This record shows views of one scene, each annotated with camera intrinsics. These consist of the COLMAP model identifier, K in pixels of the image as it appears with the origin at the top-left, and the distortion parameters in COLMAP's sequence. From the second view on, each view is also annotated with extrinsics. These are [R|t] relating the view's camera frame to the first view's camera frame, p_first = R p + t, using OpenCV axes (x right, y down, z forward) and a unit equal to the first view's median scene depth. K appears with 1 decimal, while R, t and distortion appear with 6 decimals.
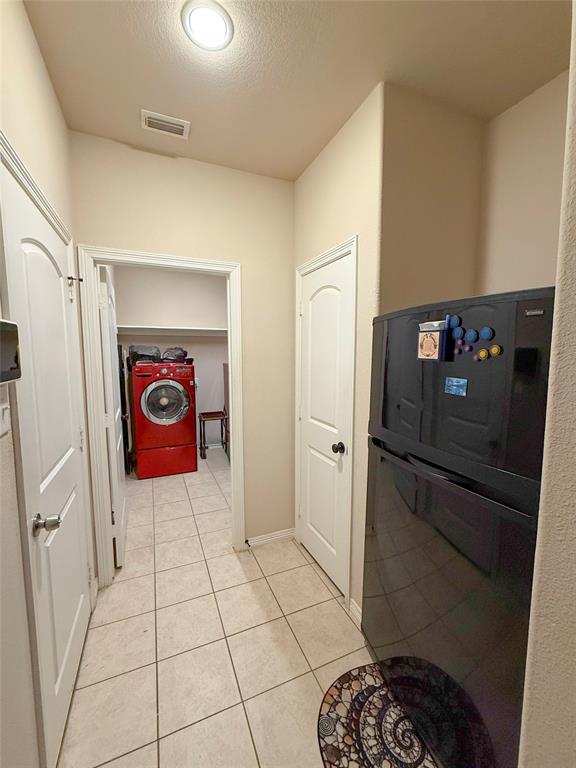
lens RADIAL K [[310.7, 0, 287.3], [0, 310.7, 379.8], [0, 0, 1]] dist [-0.001025, -0.000111]
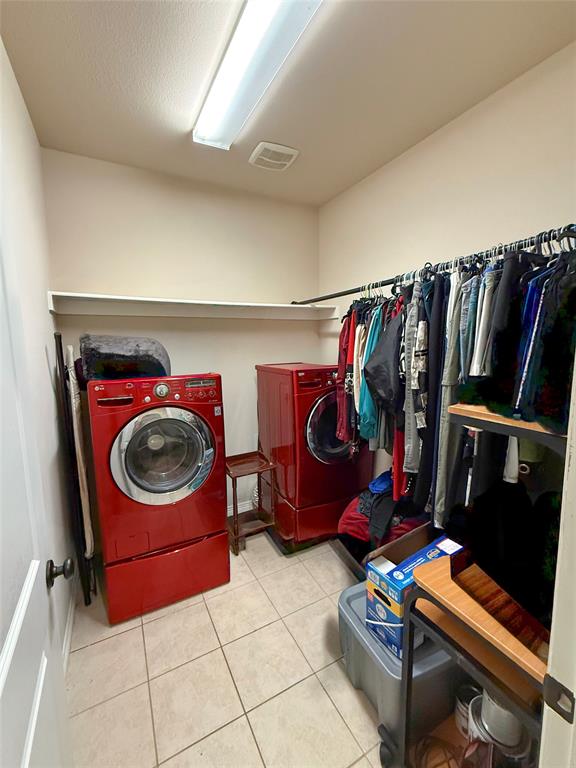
lens RADIAL K [[310.7, 0, 286.1], [0, 310.7, 387.3], [0, 0, 1]] dist [-0.001025, -0.000111]
pose [[0.996343, -0.020156, 0.083027, -0.240916], [0.017348, 0.999258, 0.034400, -0.042241], [-0.083659, -0.032834, 0.995953, 0.509091]]
